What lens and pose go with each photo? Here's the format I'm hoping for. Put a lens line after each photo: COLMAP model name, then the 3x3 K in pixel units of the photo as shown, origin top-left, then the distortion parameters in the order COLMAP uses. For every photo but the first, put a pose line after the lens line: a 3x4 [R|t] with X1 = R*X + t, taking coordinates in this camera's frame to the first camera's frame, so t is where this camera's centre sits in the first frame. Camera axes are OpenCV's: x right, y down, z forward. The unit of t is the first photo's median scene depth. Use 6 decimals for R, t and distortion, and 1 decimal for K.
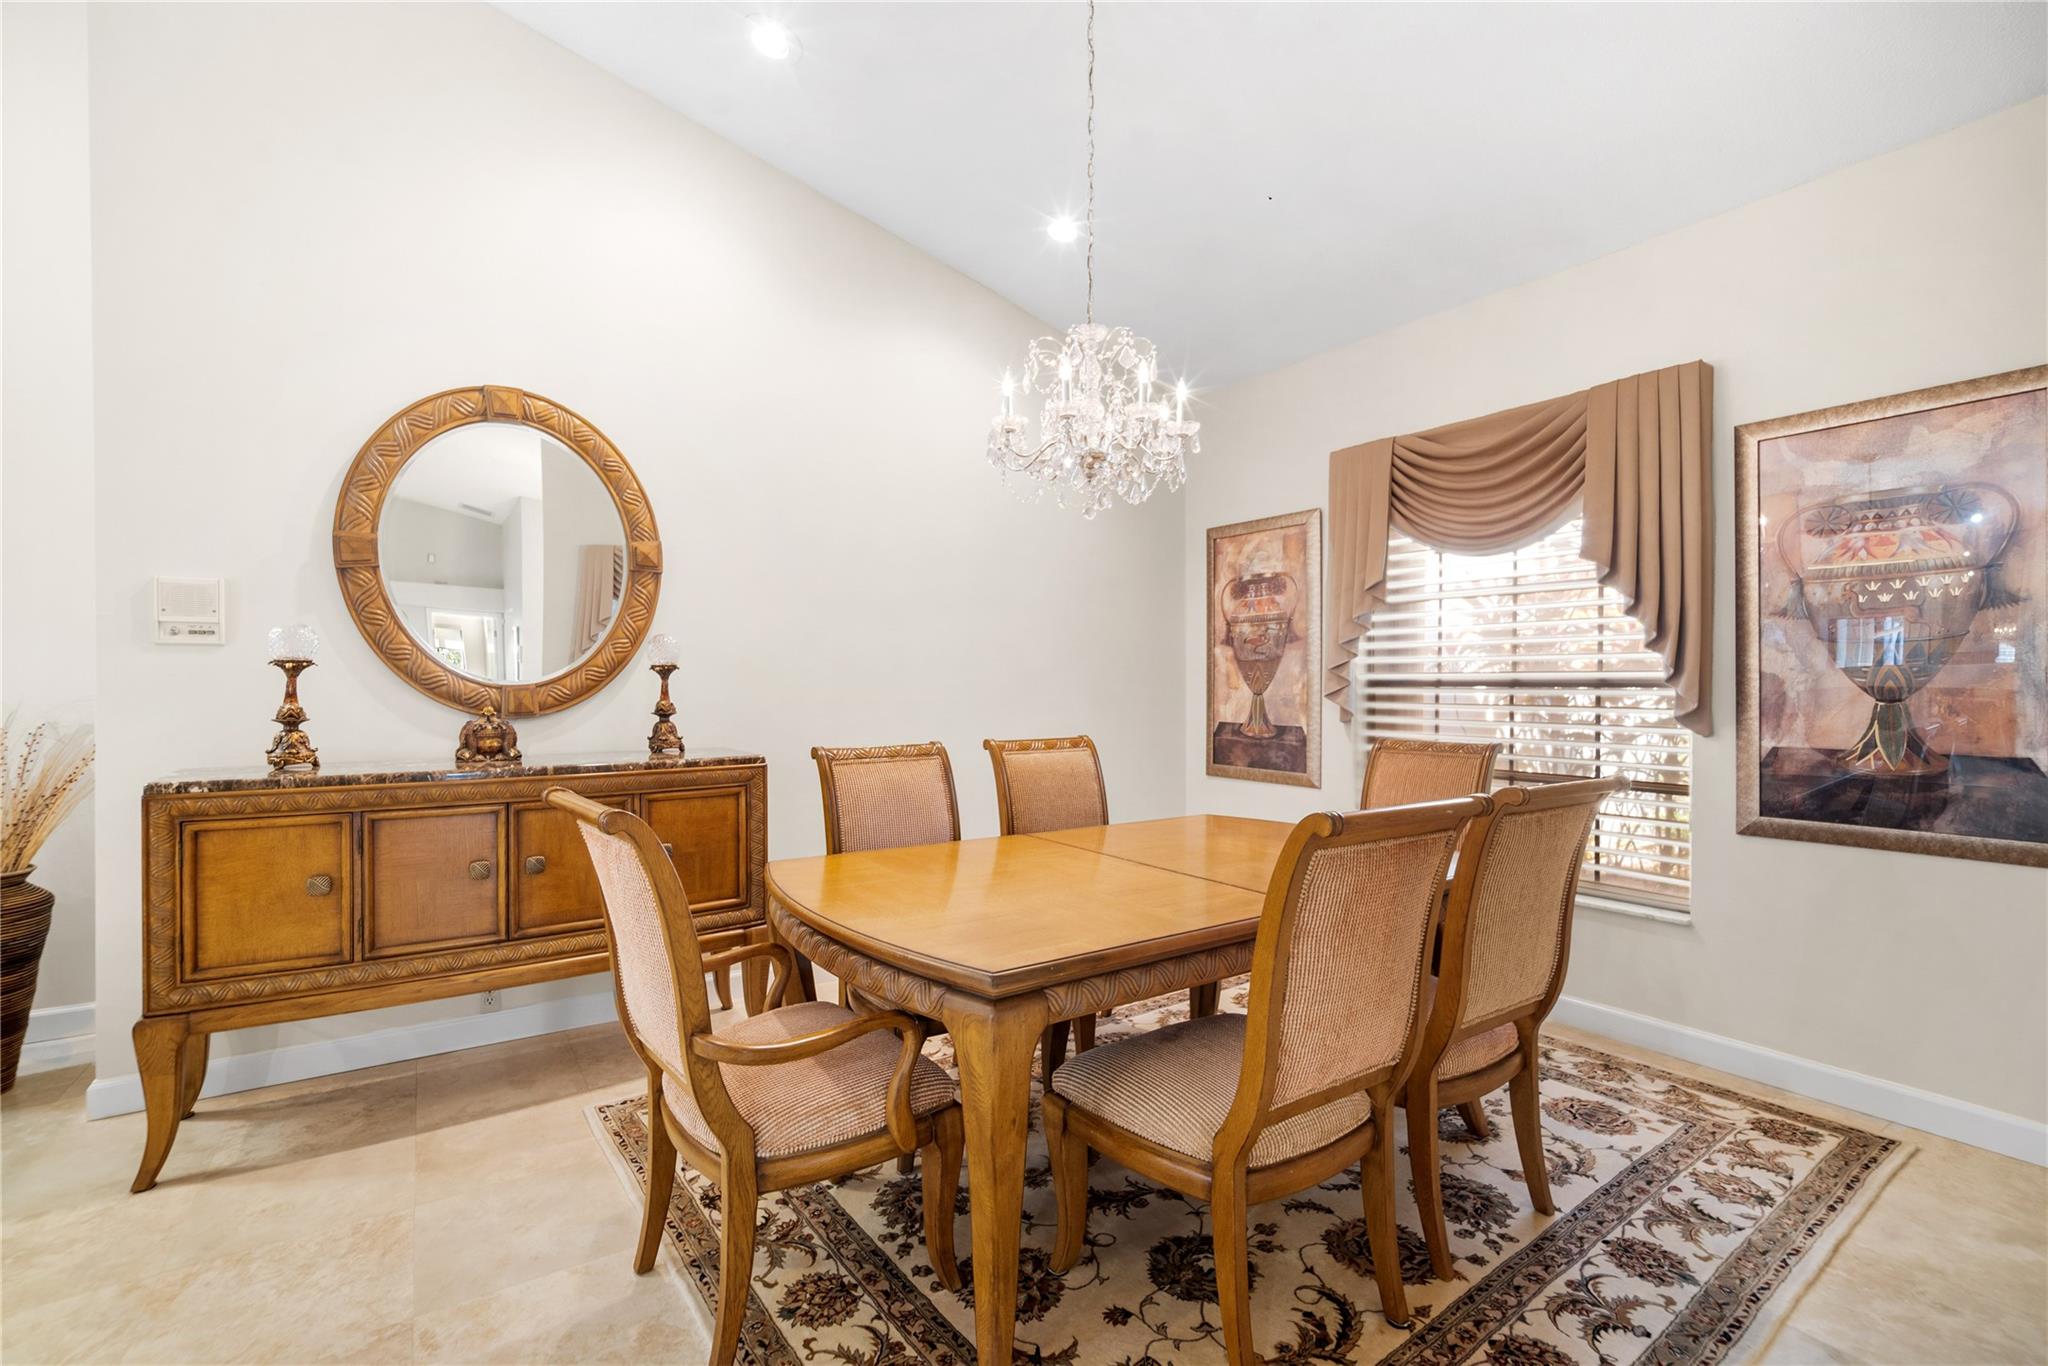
lens RADIAL K [[944.6, 0, 1024.0], [0, 944.6, 683.0], [0, 0, 1]] dist [-0.000750, -0.000413]
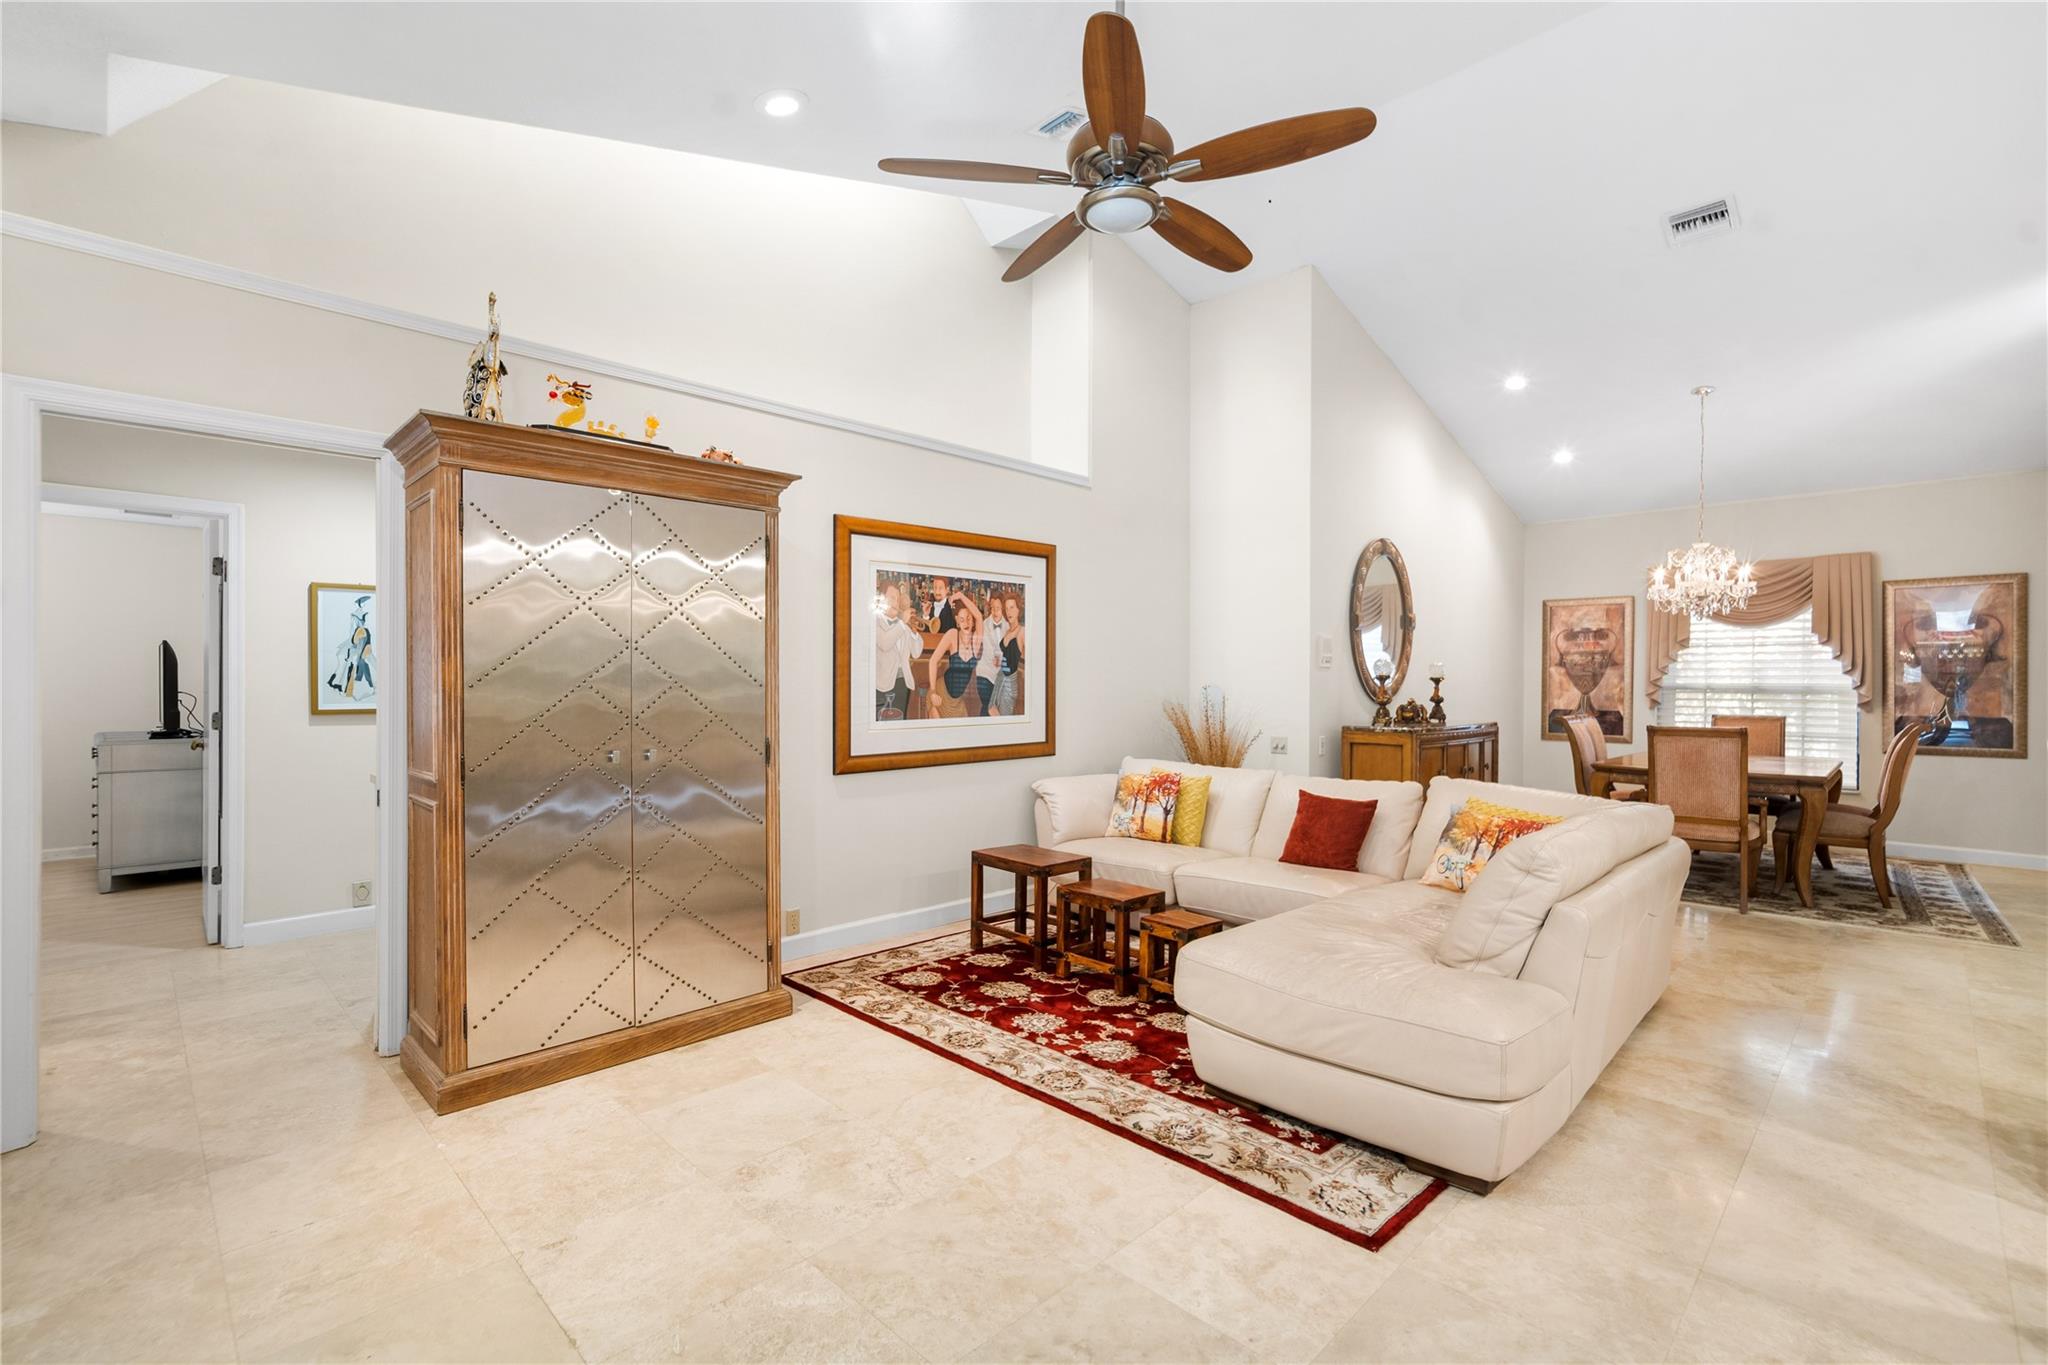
lens RADIAL K [[944.6, 0, 1024.0], [0, 944.6, 682.5], [0, 0, 1]] dist [-0.000750, -0.000413]
pose [[0.984606, 0.007876, 0.174613, -1.195519], [-0.007494, 0.999968, -0.002845, 0.003622], [-0.174629, 0.001492, 0.984633, -0.640584]]
